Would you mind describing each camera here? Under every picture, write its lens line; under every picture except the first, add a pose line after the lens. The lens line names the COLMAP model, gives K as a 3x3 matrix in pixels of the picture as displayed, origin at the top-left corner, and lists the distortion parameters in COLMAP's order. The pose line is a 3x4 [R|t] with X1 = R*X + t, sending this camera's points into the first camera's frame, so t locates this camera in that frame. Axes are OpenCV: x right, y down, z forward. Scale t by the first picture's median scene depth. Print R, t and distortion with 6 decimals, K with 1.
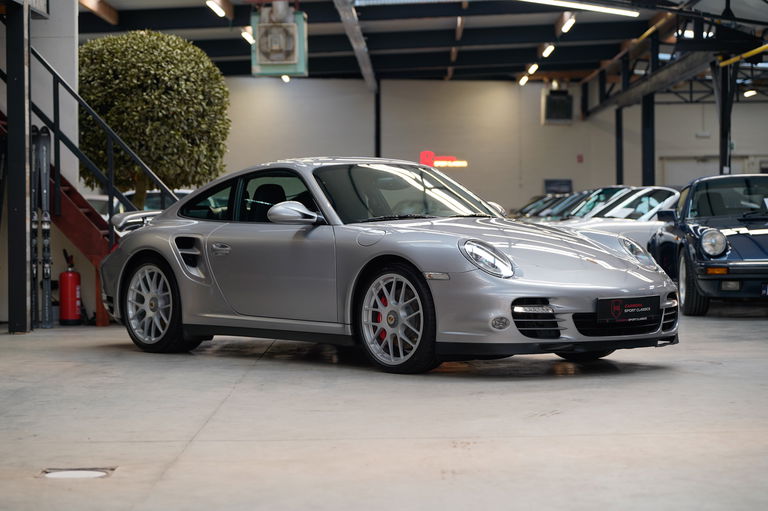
lens RADIAL K [[1834.6, 0, 383.5], [0, 1834.6, 252.5], [0, 0, 1]] dist [0.052515, 0.000000]
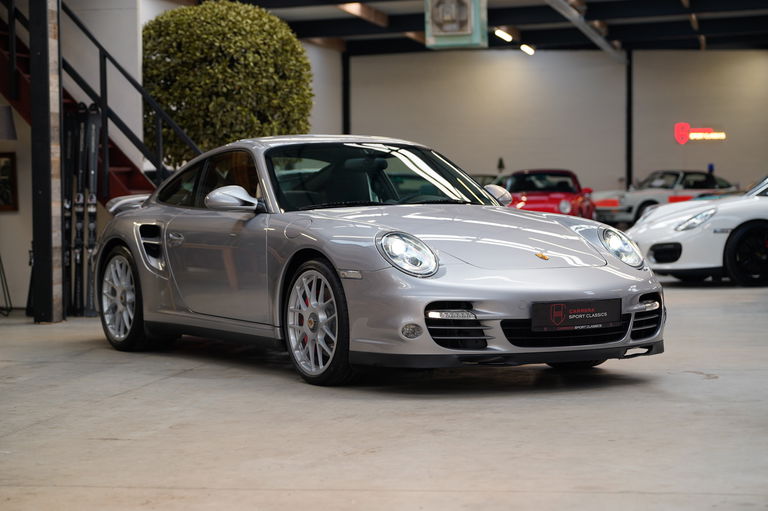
lens RADIAL K [[1779.8, 0, 384.2], [0, 1779.8, 259.1], [0, 0, 1]] dist [0.054593, 0.000000]
pose [[0.982782, 0.005119, -0.184696, 0.167594], [-0.001309, 0.999784, 0.020743, -0.009717], [0.184763, -0.020144, 0.982577, 0.155642]]
